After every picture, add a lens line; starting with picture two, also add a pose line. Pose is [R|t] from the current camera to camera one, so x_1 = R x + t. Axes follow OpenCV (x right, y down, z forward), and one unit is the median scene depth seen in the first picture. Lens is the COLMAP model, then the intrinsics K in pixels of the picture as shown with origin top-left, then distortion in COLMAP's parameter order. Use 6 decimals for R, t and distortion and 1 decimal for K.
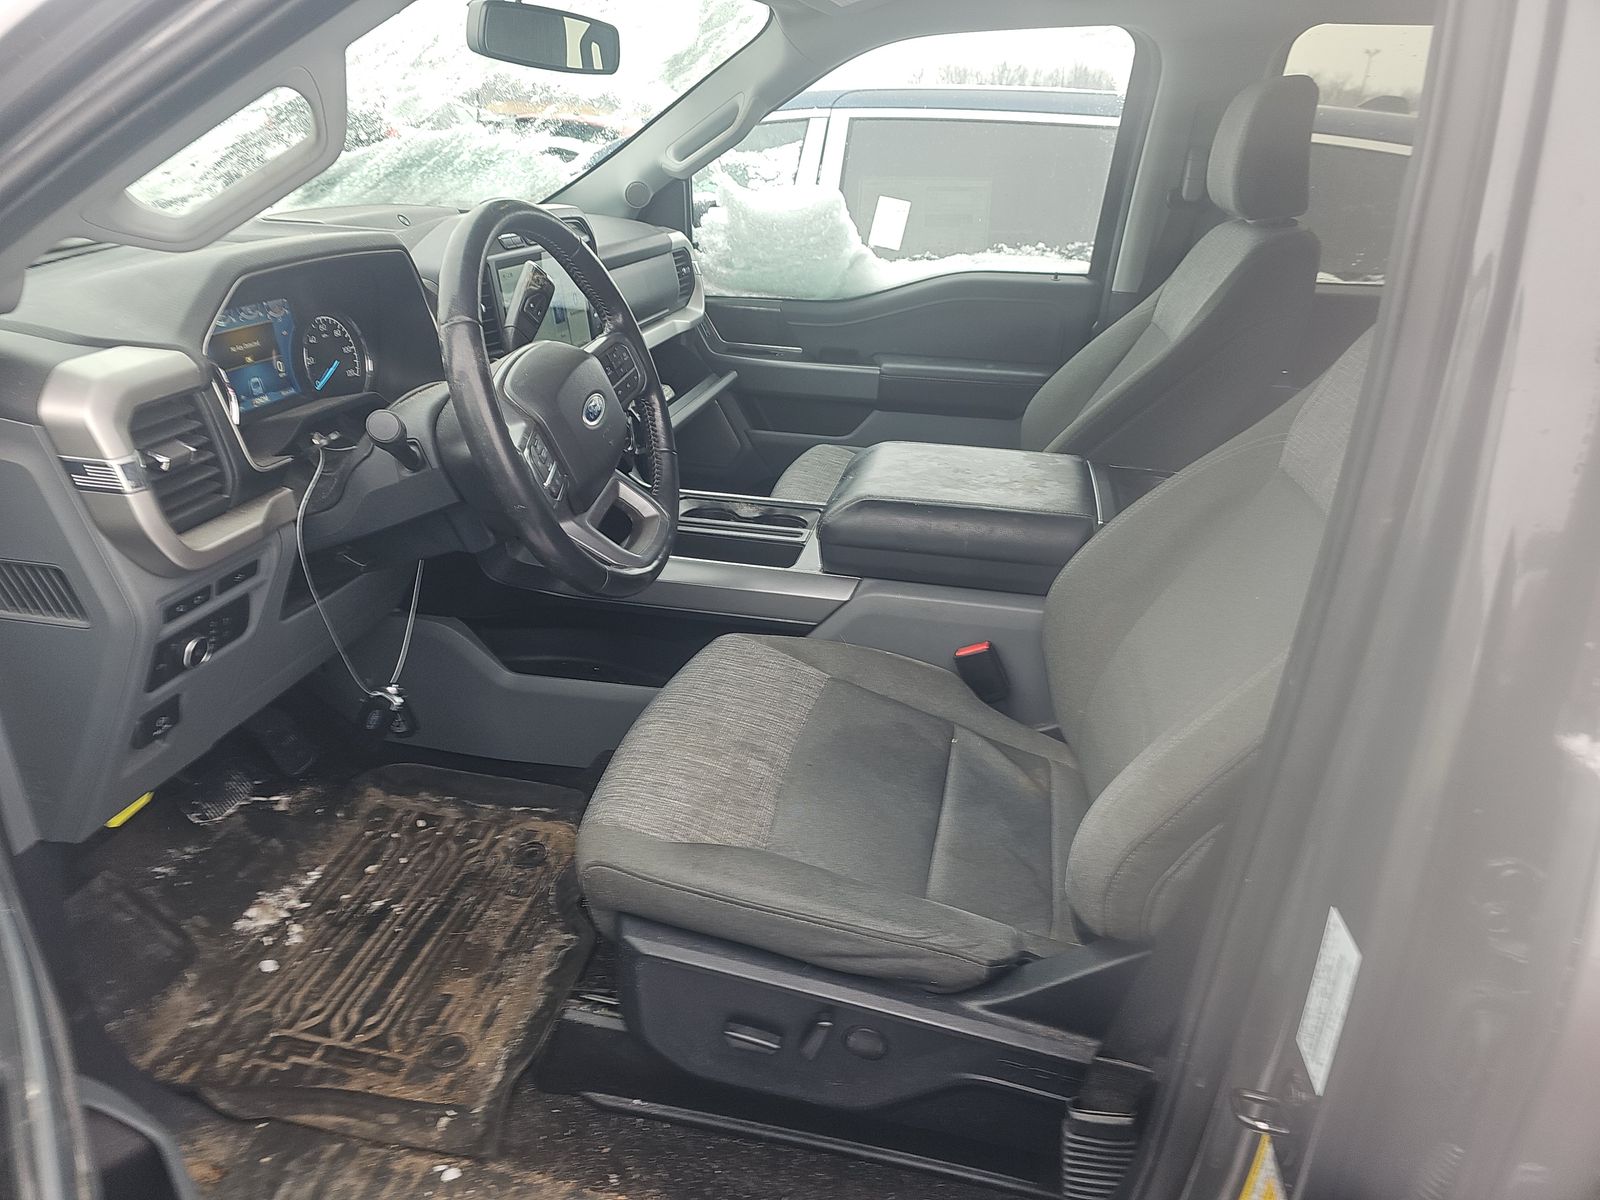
lens RADIAL K [[1087.2, 0, 803.6], [0, 1087.2, 589.0], [0, 0, 1]] dist [0.066197, -0.067901]
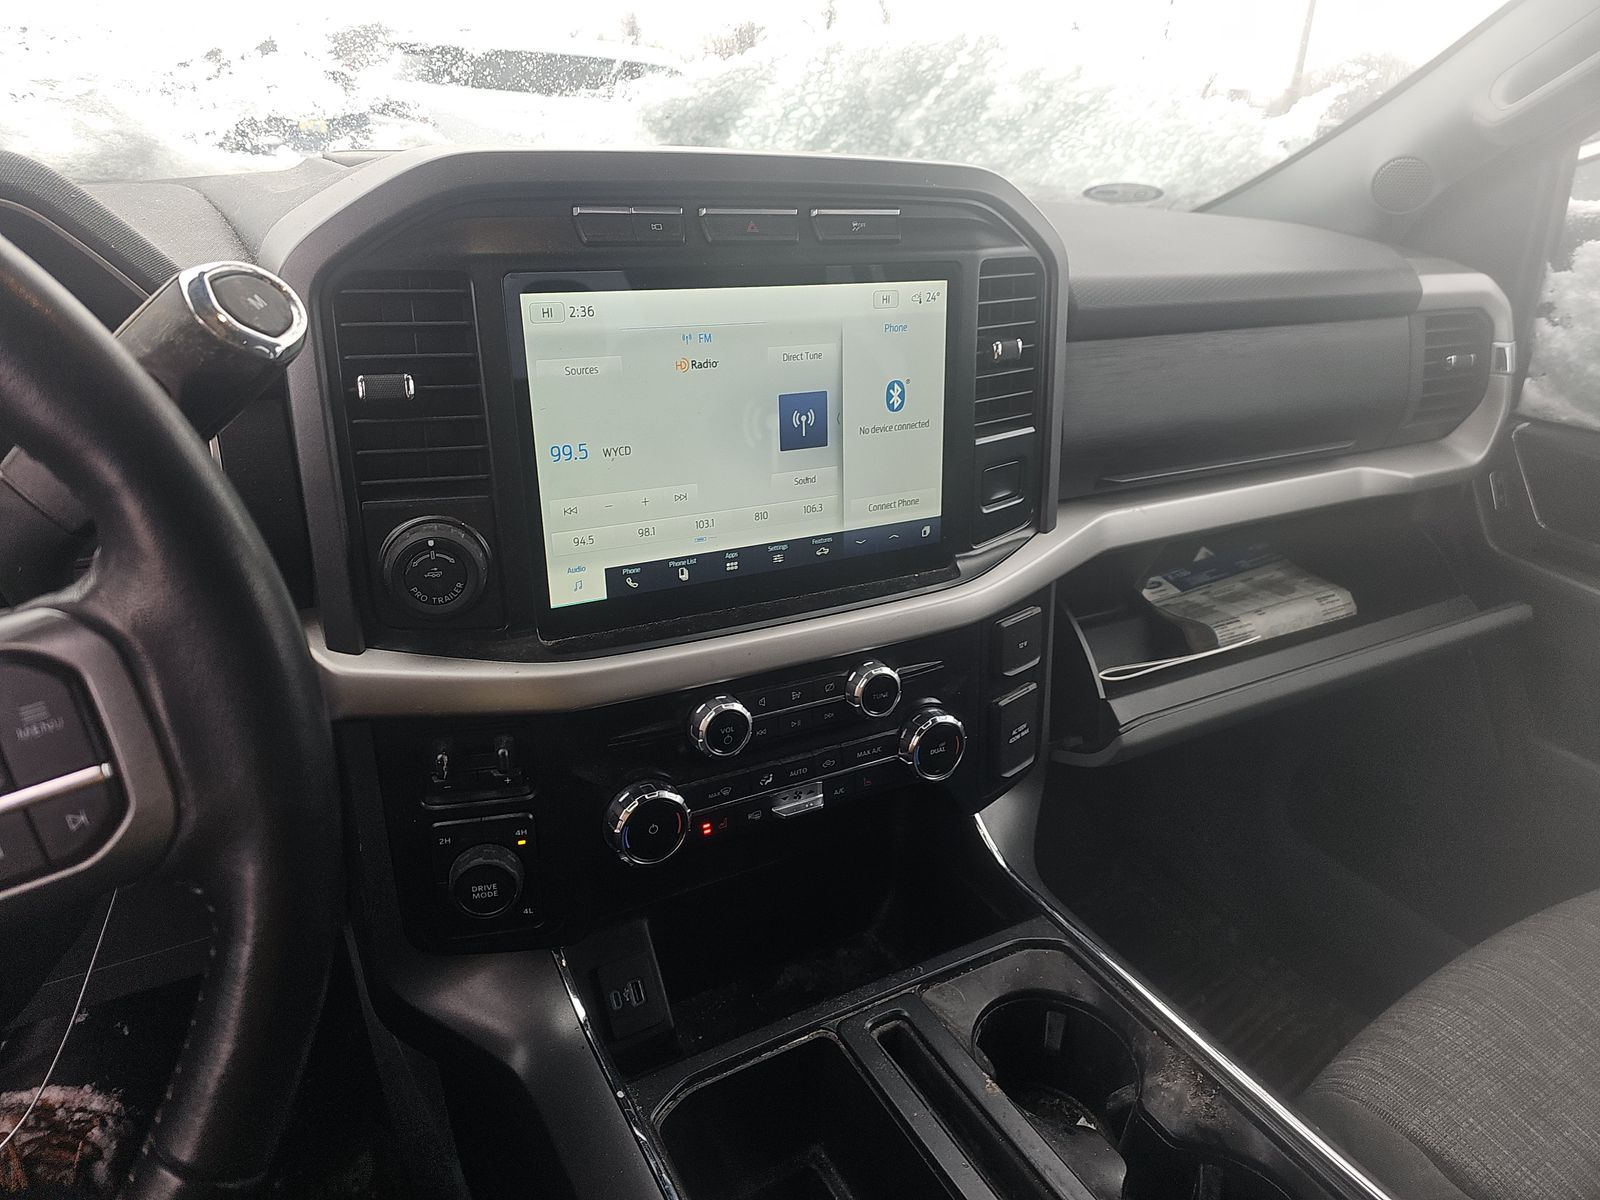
lens RADIAL K [[1087.2, 0, 803.6], [0, 1087.2, 589.0], [0, 0, 1]] dist [0.066197, -0.067901]
pose [[0.657351, 0.289853, -0.695611, 0.051068], [-0.309147, 0.945544, 0.101855, -0.168559], [0.687254, 0.148092, 0.711162, 0.520596]]
